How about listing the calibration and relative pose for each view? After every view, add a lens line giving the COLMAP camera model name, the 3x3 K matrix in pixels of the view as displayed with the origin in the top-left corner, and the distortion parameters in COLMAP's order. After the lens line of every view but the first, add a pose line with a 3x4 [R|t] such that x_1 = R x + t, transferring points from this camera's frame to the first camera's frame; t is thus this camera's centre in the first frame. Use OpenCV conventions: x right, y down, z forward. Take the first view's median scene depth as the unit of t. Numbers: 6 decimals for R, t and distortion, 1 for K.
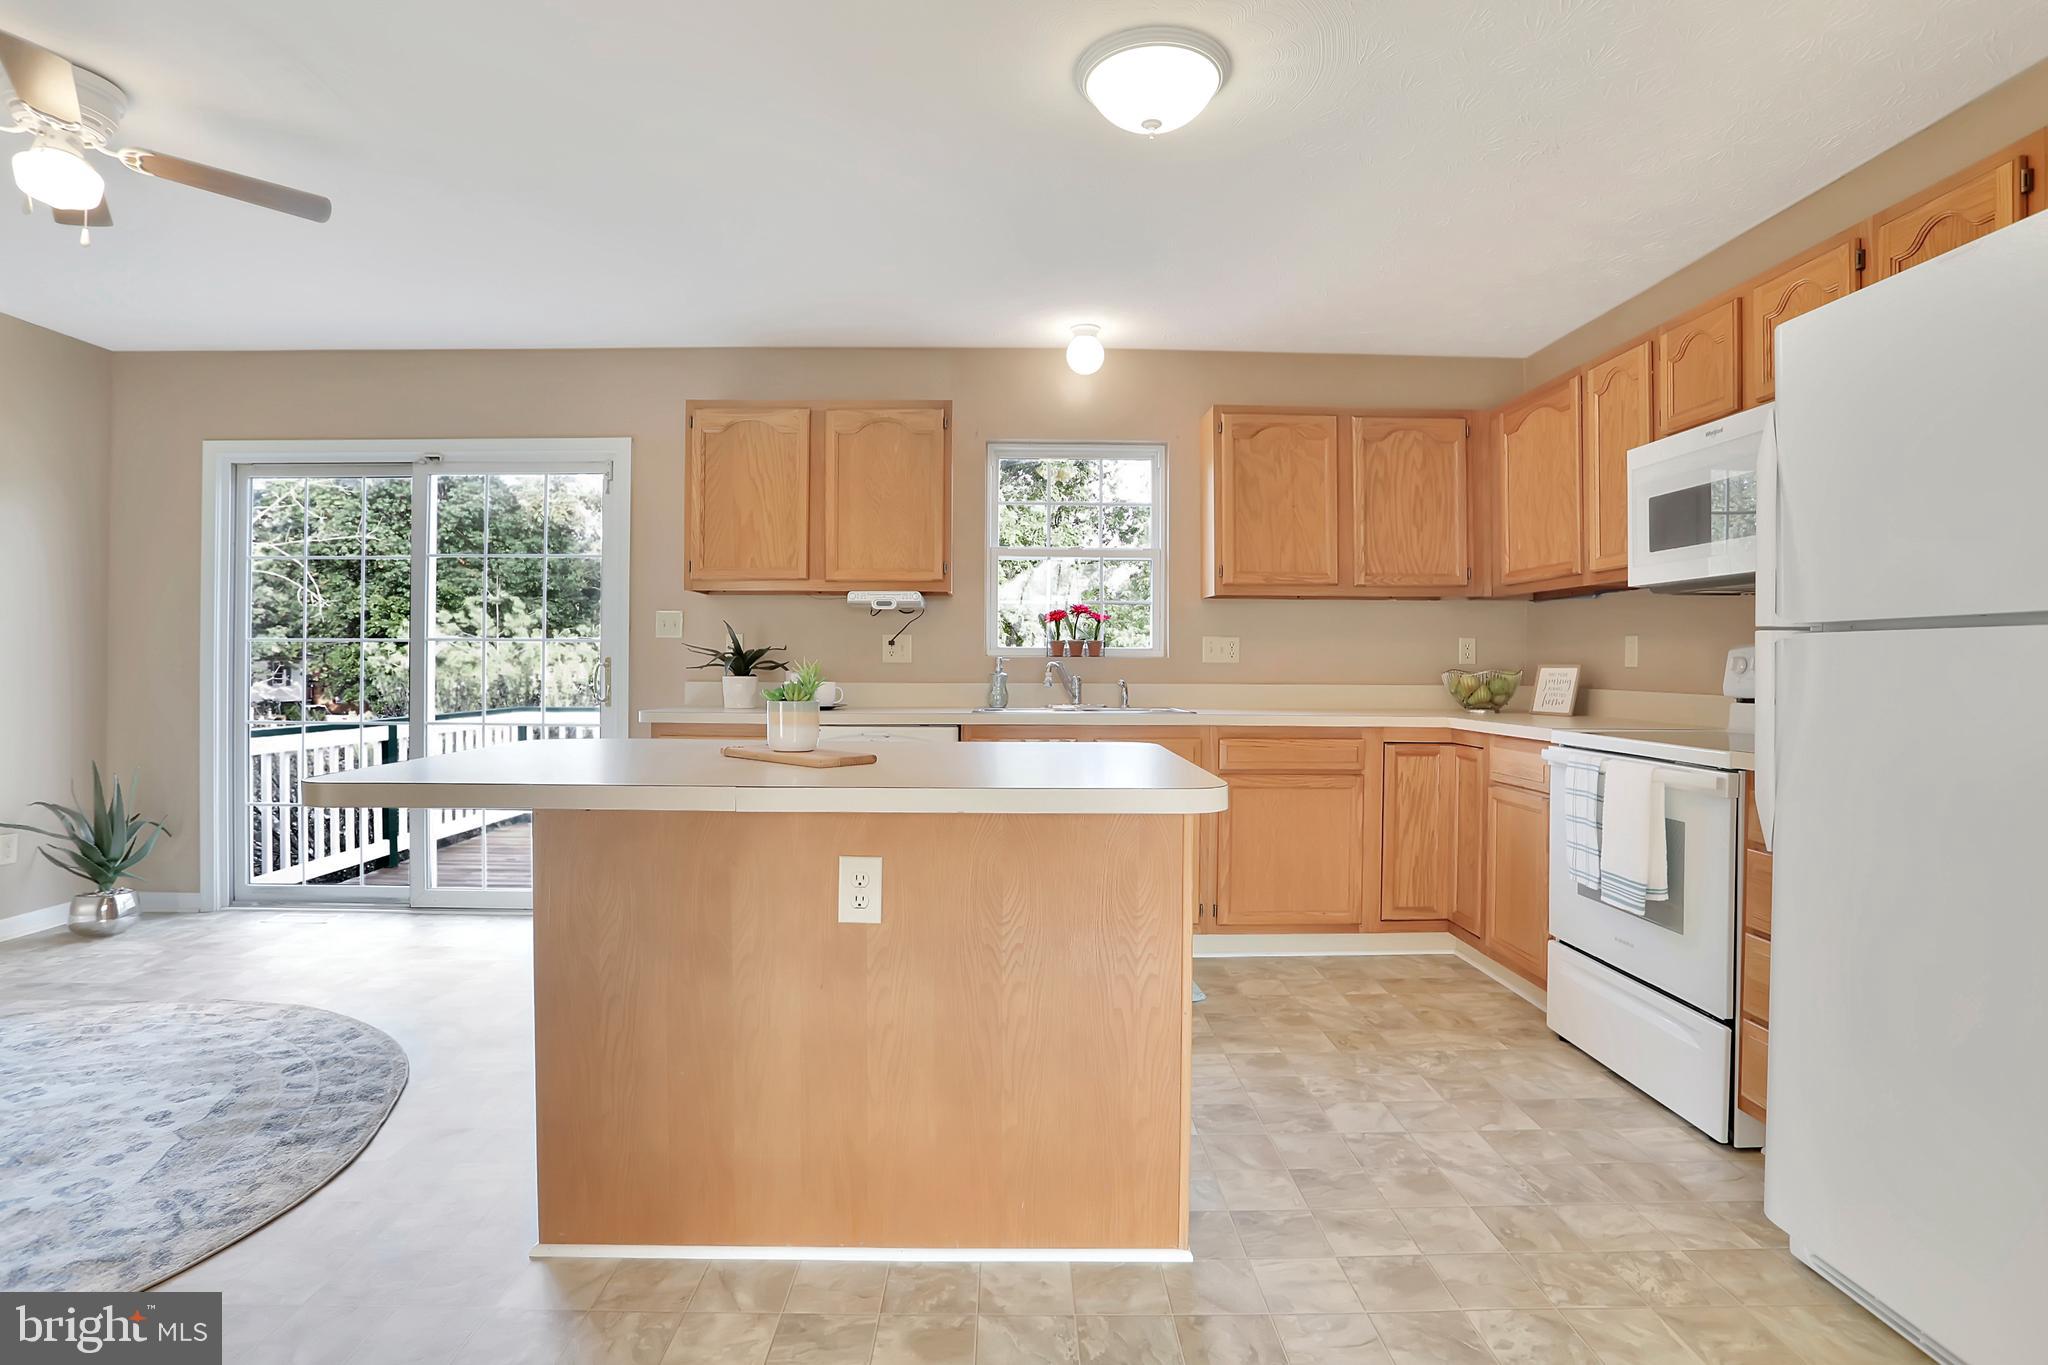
lens RADIAL K [[1009.0, 0, 1023.1], [0, 1009.0, 660.6], [0, 0, 1]] dist [-0.066625, 0.023787]
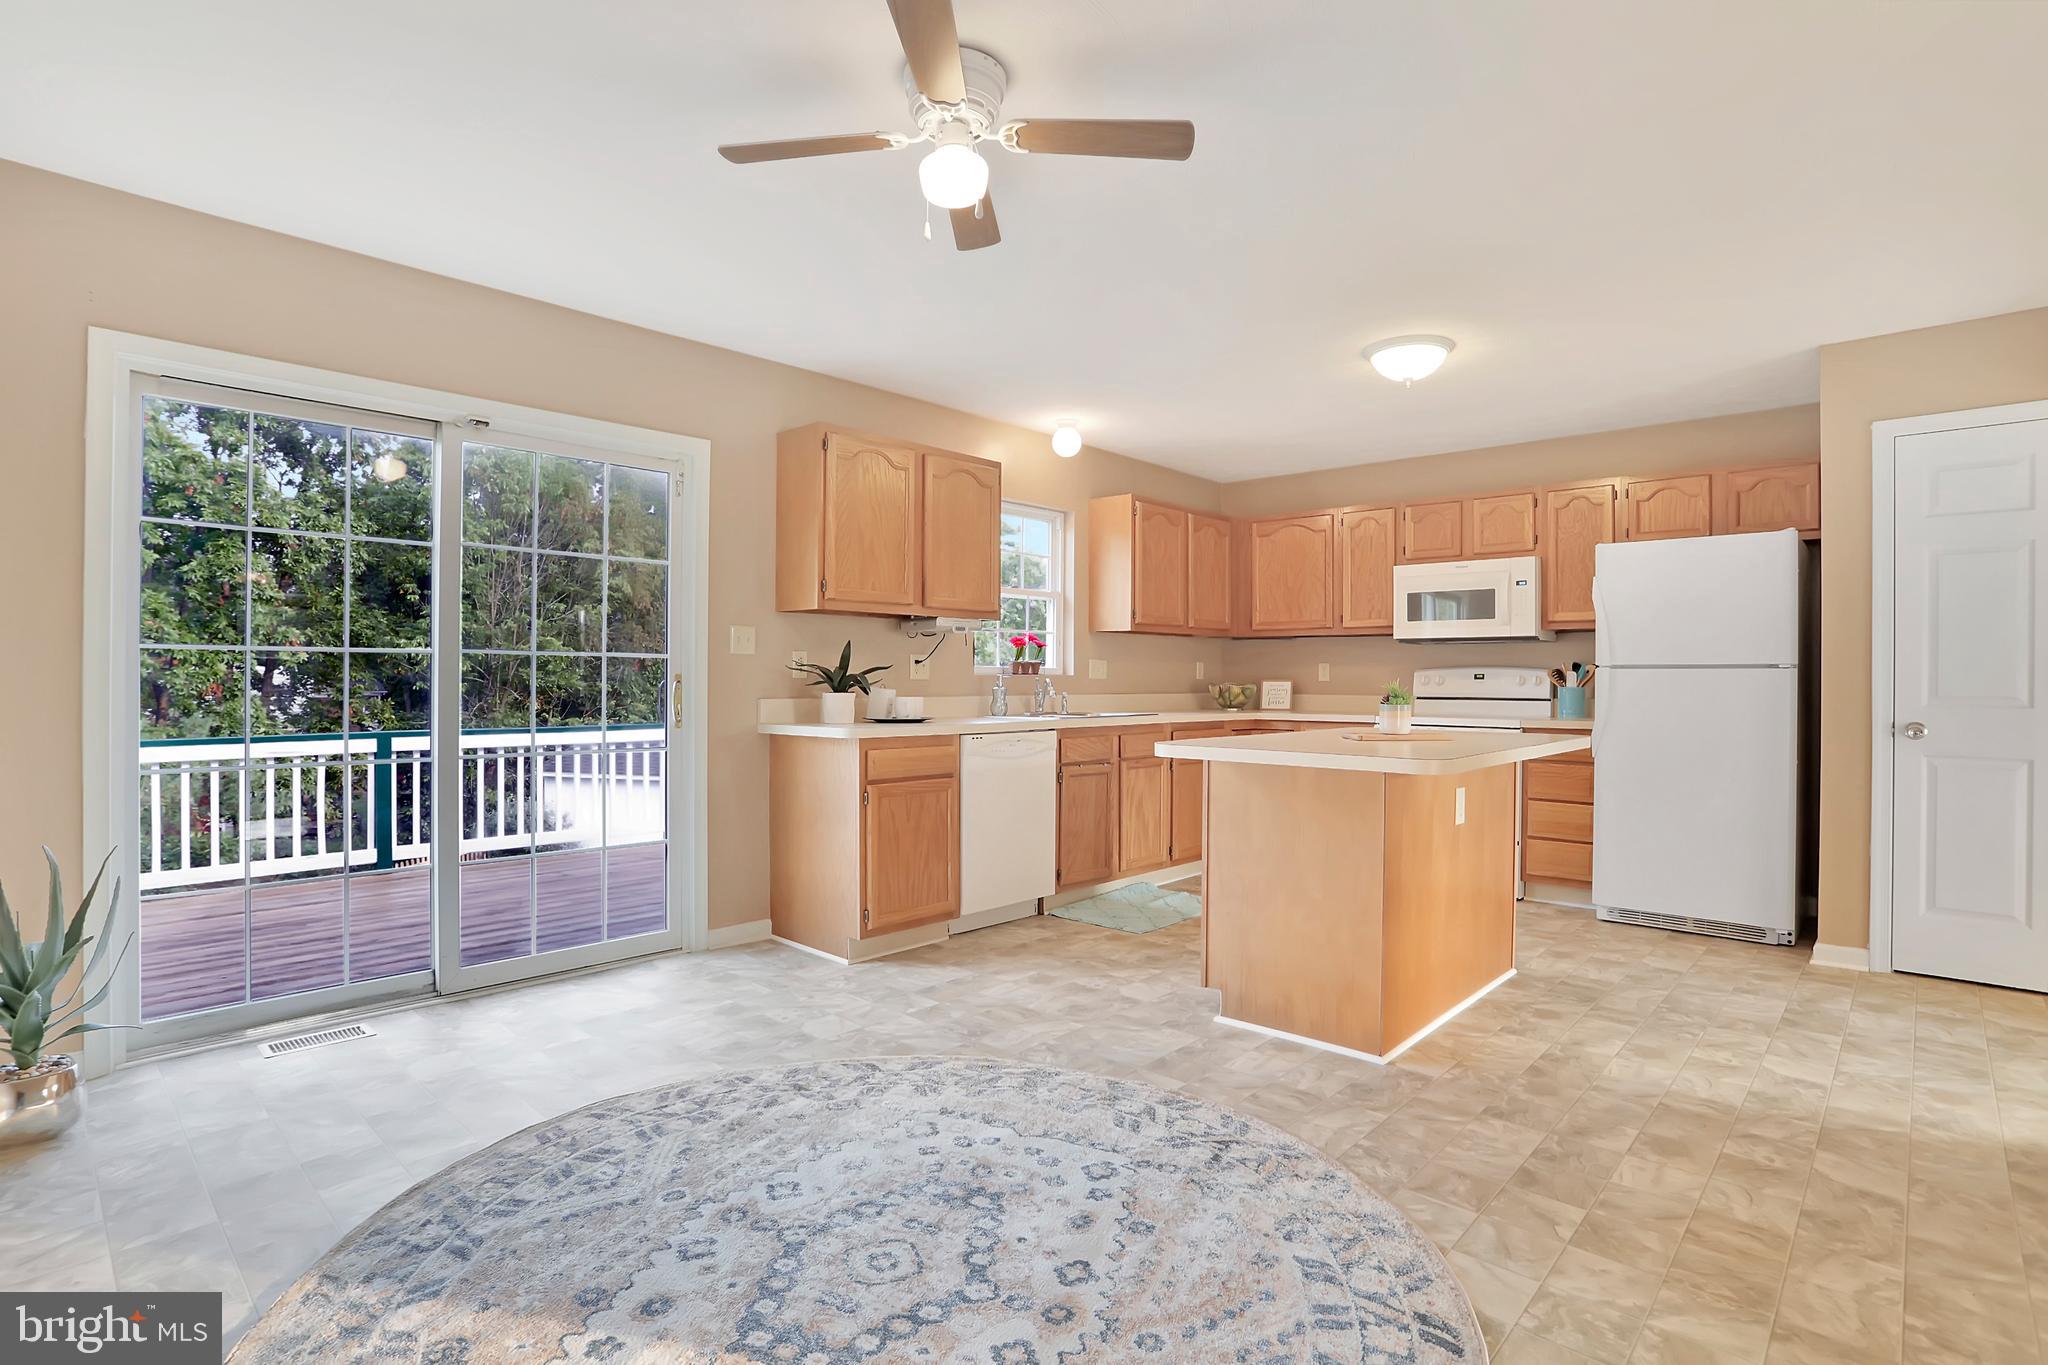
lens RADIAL K [[1009.0, 0, 1010.3], [0, 1009.0, 676.7], [0, 0, 1]] dist [-0.066625, 0.023787]
pose [[0.695532, -0.000298, 0.718495, -1.028885], [-0.002448, 0.999993, 0.002784, -0.005139], [-0.718491, -0.003695, 0.695527, 0.166688]]
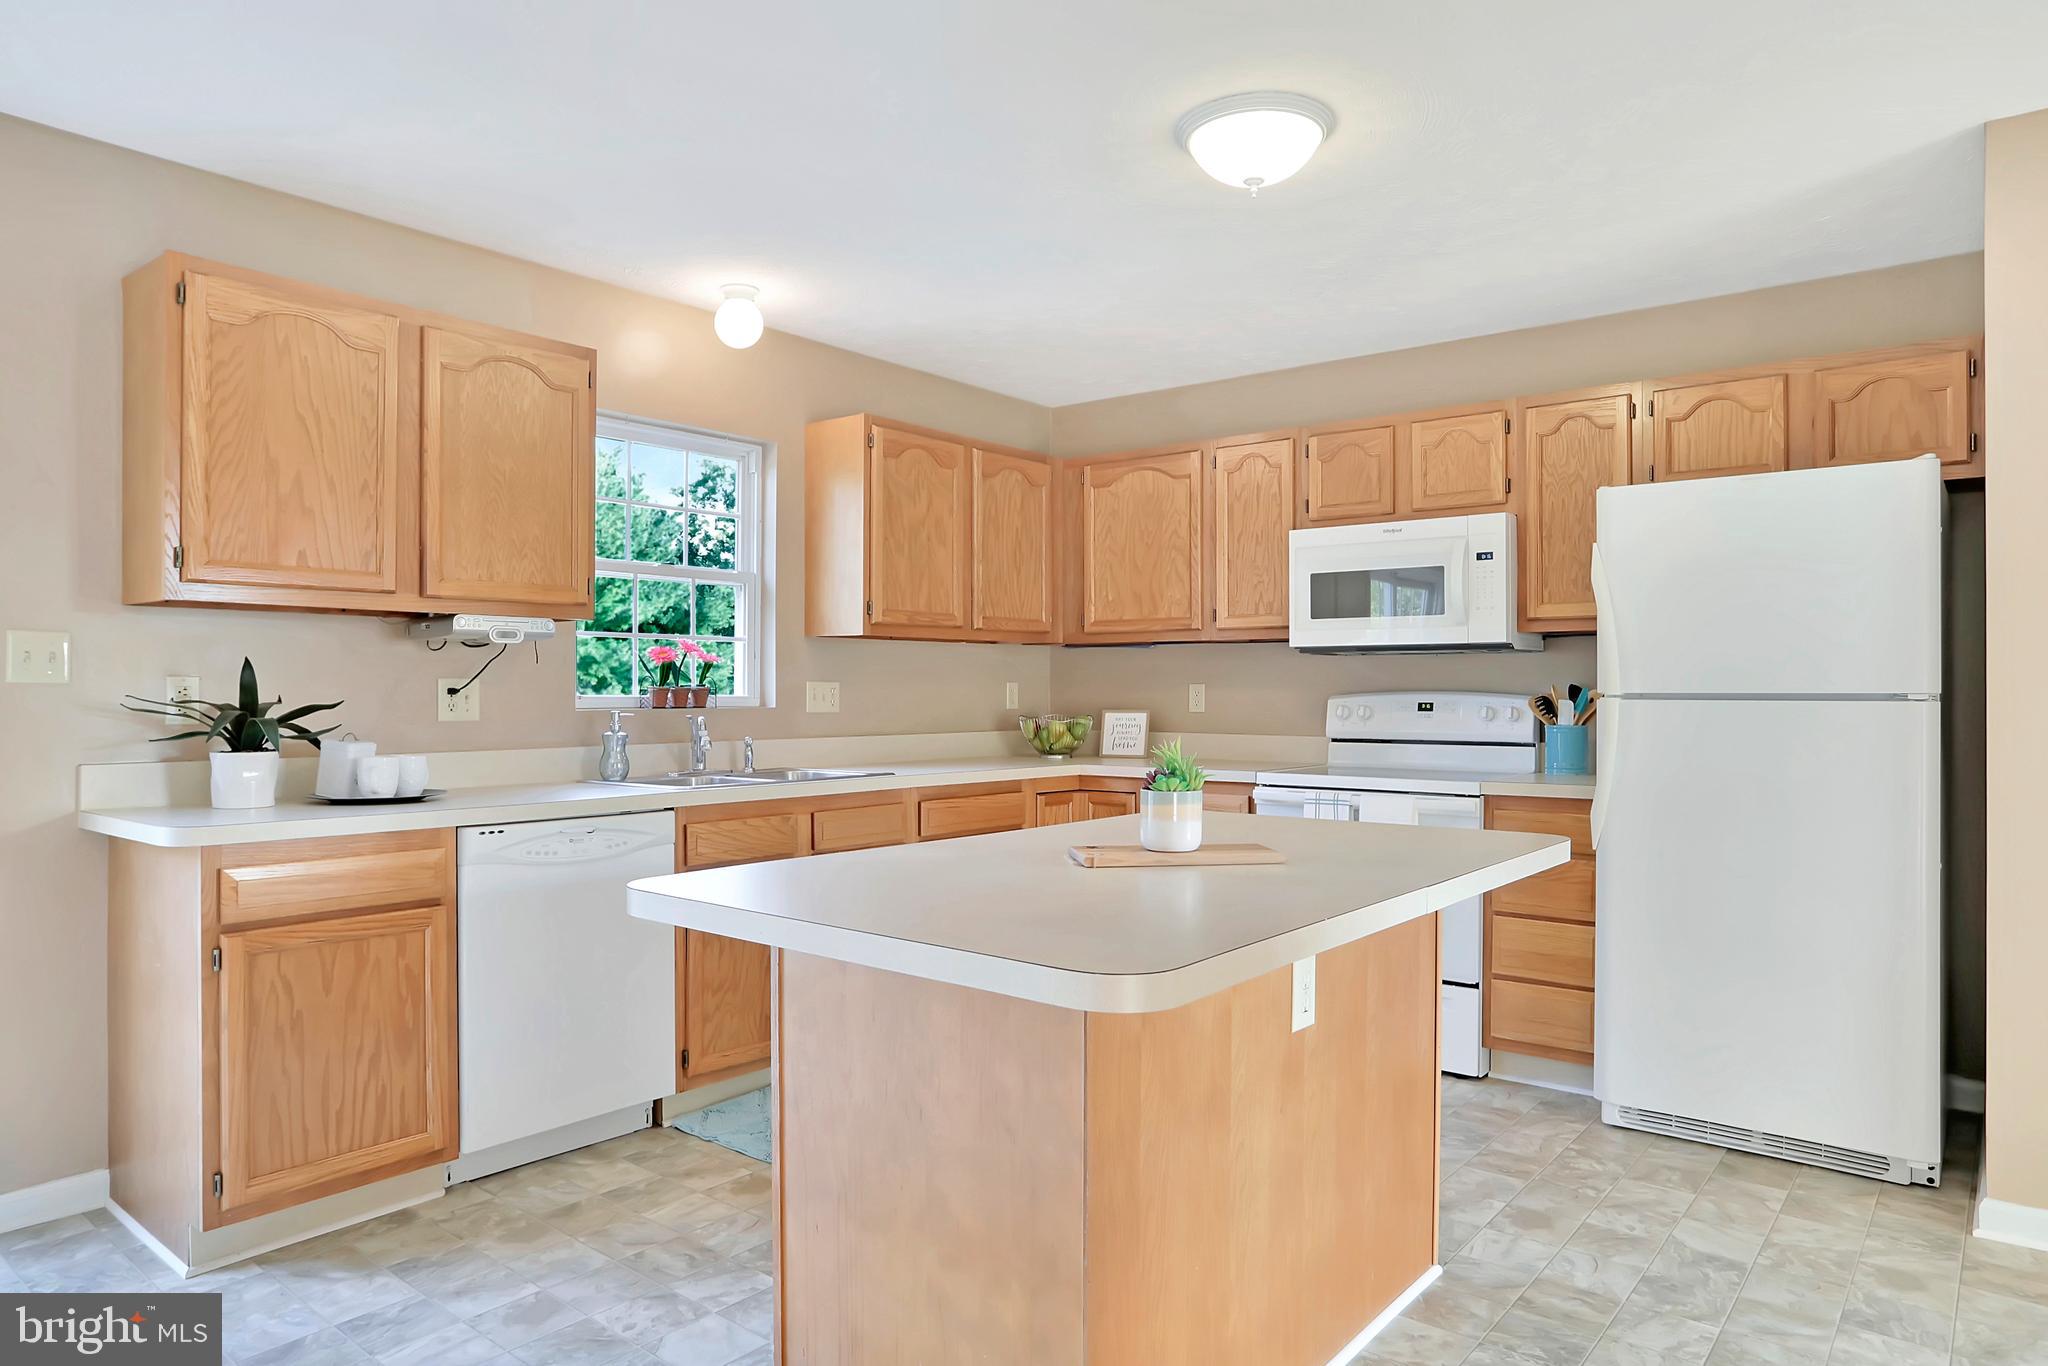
lens RADIAL K [[1253.0, 0, 1004.4], [0, 1253.0, 690.2], [0, 0, 1]] dist [-0.044837, 0.024814]
pose [[0.649656, -0.005345, 0.760209, -0.605084], [0.002187, 0.999984, 0.005162, -0.025846], [-0.760225, -0.001691, 0.649658, 0.239121]]
